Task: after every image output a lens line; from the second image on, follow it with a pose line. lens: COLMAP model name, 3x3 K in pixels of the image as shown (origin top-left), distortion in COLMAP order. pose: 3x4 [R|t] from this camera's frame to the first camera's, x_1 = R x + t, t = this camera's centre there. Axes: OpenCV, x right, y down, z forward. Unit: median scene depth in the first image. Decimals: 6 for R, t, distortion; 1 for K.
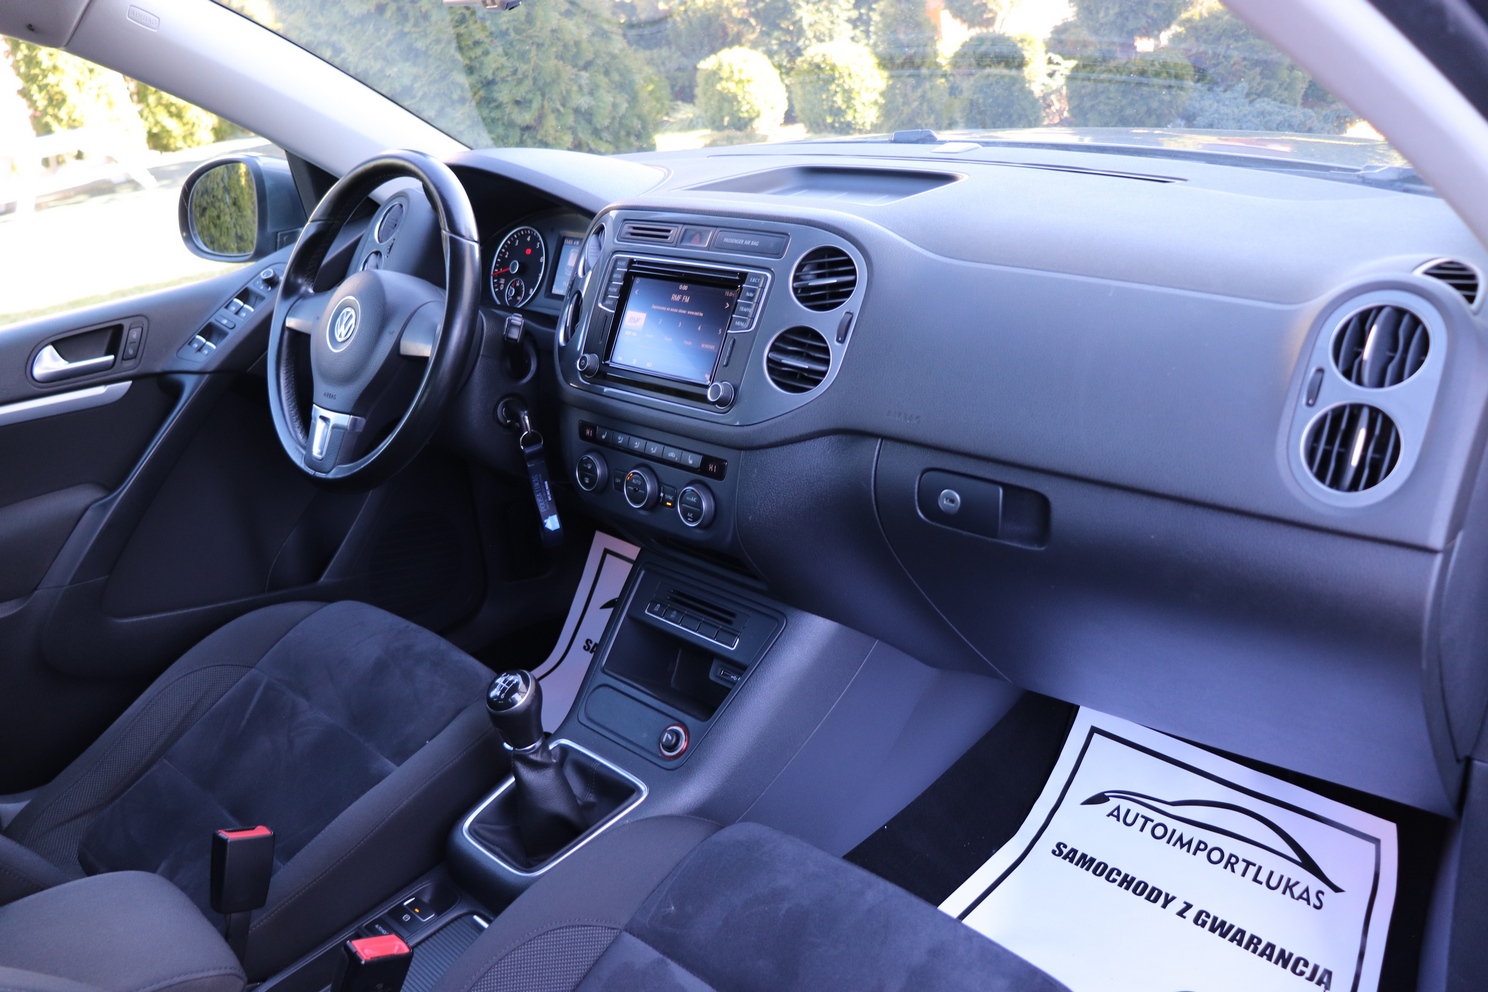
lens RADIAL K [[1247.0, 0, 740.5], [0, 1247.0, 494.7], [0, 0, 1]] dist [-0.180050, 0.170039]
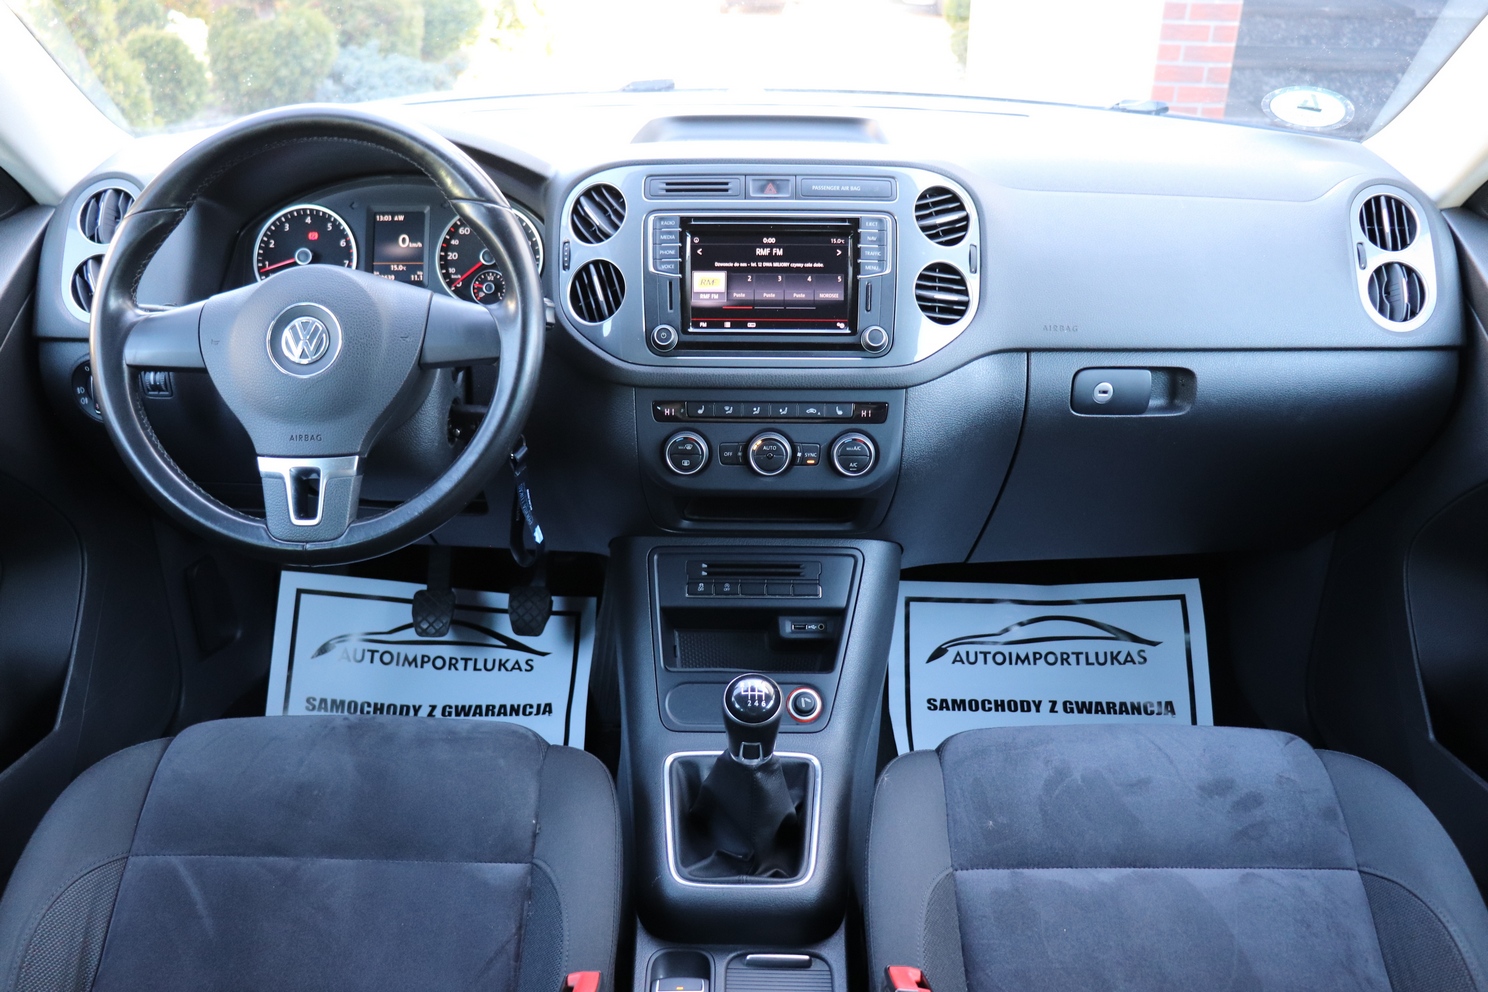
lens RADIAL K [[1231.2, 0, 736.5], [0, 1231.2, 496.7], [0, 0, 1]] dist [-0.181862, 0.163020]
pose [[0.709224, -0.229926, 0.666435, -0.635720], [0.206661, 0.971597, 0.115280, -0.075709], [-0.674013, 0.055967, 0.736597, 0.283255]]
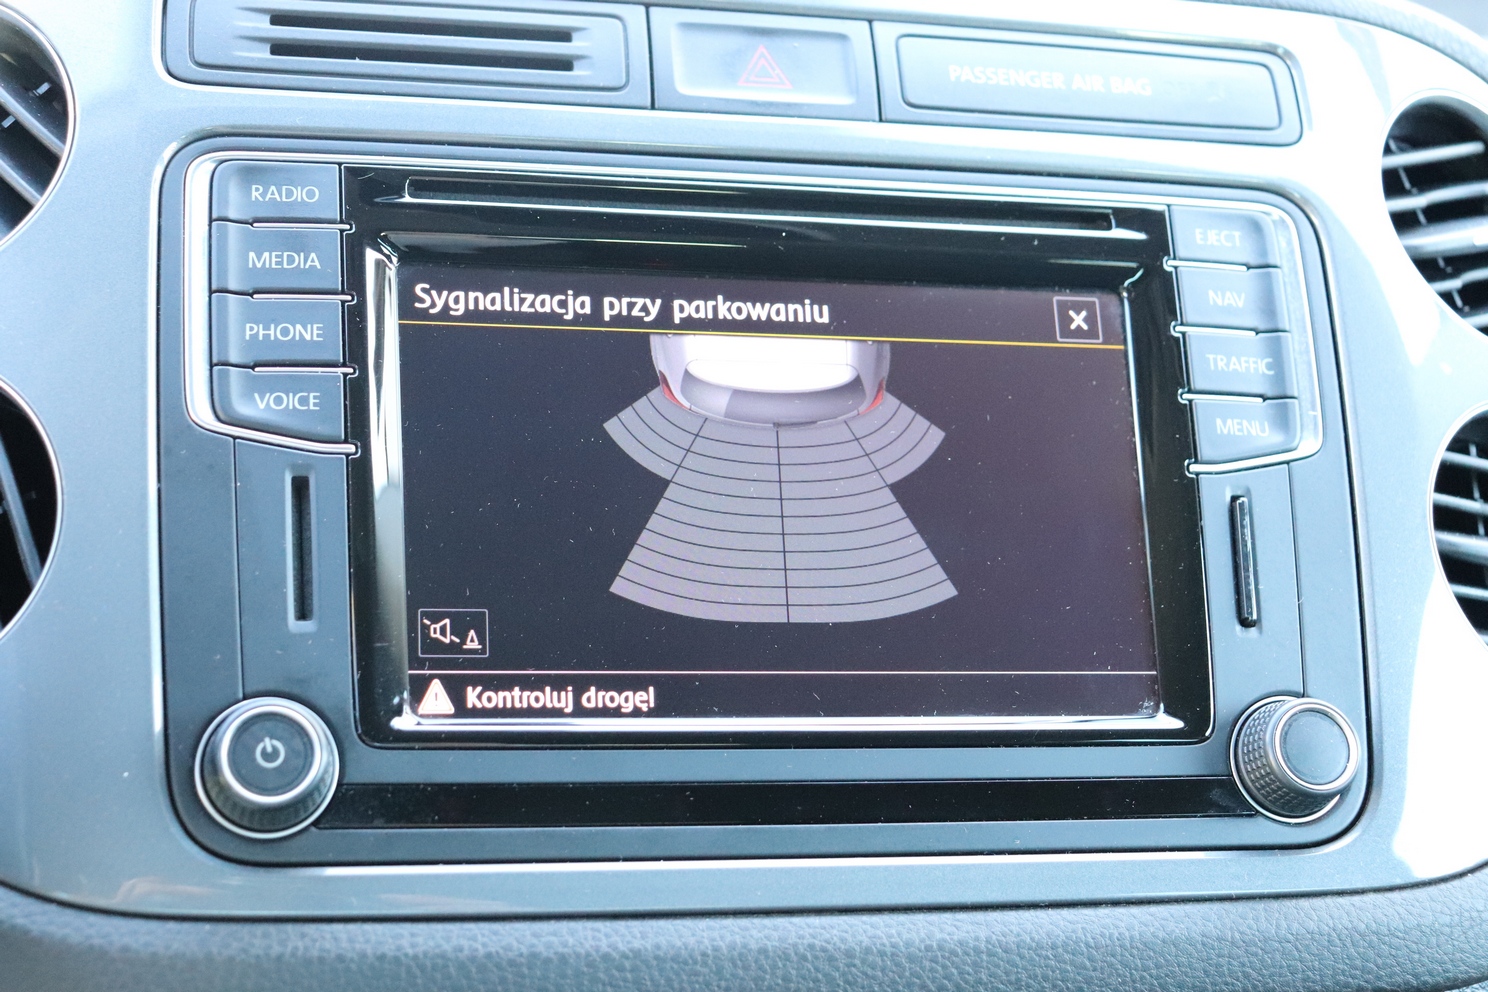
lens RADIAL K [[2270.5, 0, 744.0], [0, 2270.5, 496.0], [0, 0, 1]] dist [0.014111, 0.212628]
pose [[0.526161, -0.055844, 0.848550, -0.315639], [0.214353, 0.974331, -0.068793, -0.094628], [-0.822926, 0.218085, 0.524625, 0.698017]]
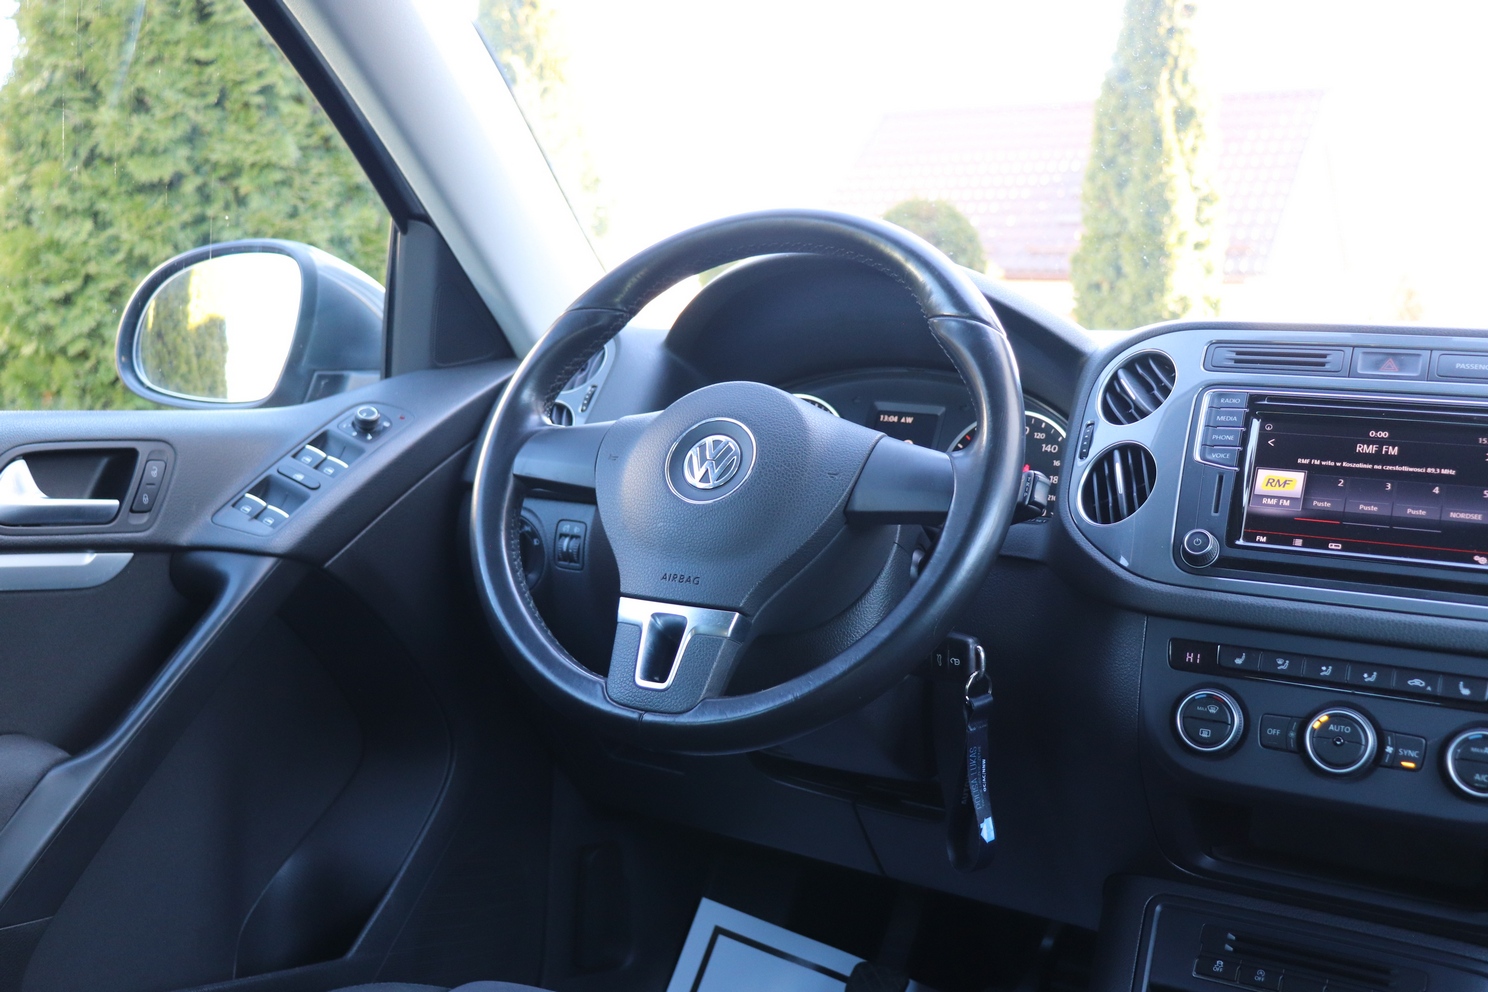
lens RADIAL K [[1492.6, 0, 744.0], [0, 1492.6, 496.0], [0, 0, 1]] dist [-0.119519, 0.194247]
pose [[0.952359, 0.103588, 0.286847, -0.501354], [-0.014577, 0.954935, -0.296456, 0.084981], [-0.304630, 0.278151, 0.910952, 0.346748]]
